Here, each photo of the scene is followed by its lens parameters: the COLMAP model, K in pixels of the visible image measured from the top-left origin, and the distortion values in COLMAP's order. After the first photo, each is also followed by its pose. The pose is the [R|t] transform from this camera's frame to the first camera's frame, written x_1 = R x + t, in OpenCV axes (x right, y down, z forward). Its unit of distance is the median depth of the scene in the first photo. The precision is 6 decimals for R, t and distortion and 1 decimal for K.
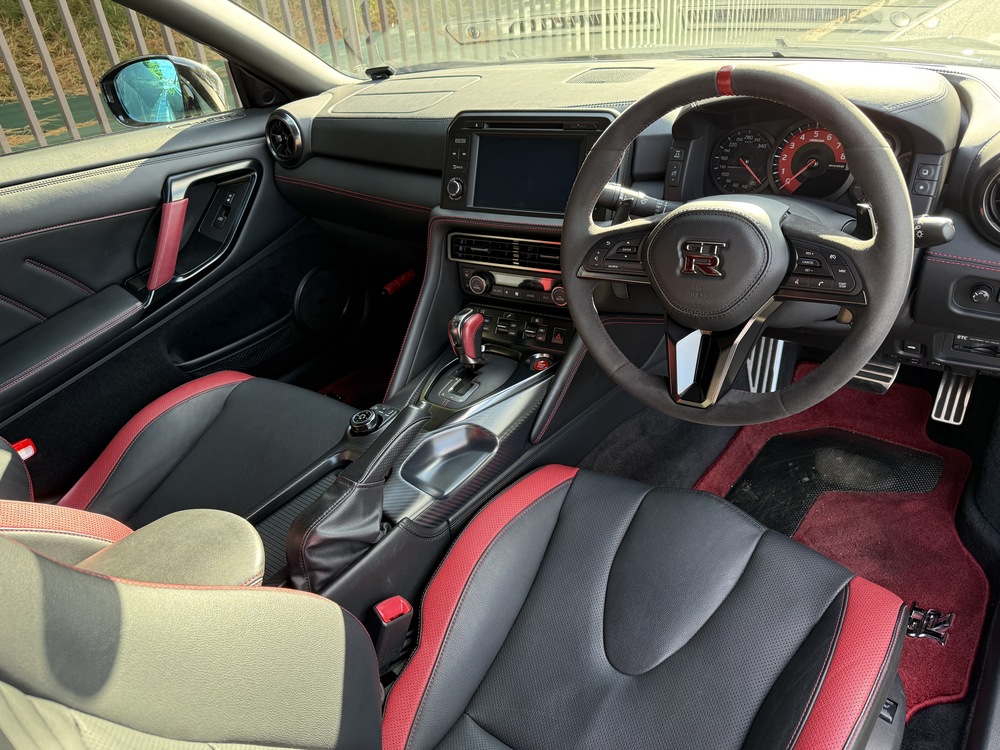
lens RADIAL K [[708.9, 0, 500.0], [0, 708.9, 375.0], [0, 0, 1]] dist [0.006458, -0.050236]
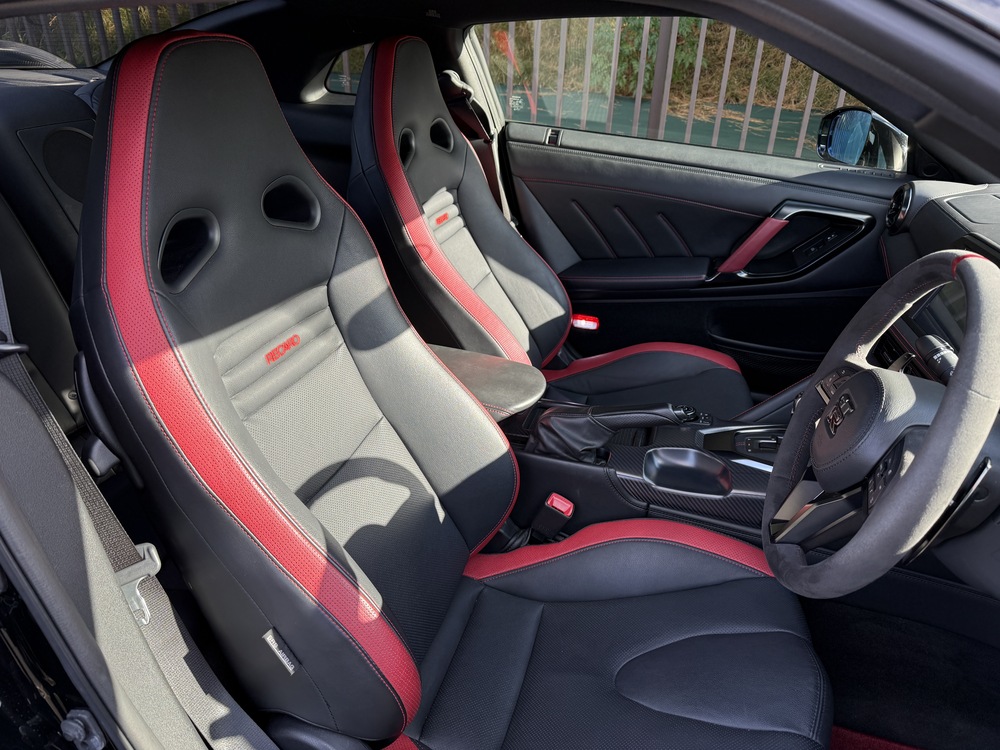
lens RADIAL K [[708.9, 0, 500.0], [0, 708.9, 375.0], [0, 0, 1]] dist [0.006458, -0.050236]
pose [[0.323235, 0.511963, -0.795873, 0.671967], [-0.527270, 0.795811, 0.297778, -0.190328], [0.785815, 0.323388, 0.527177, 0.077811]]
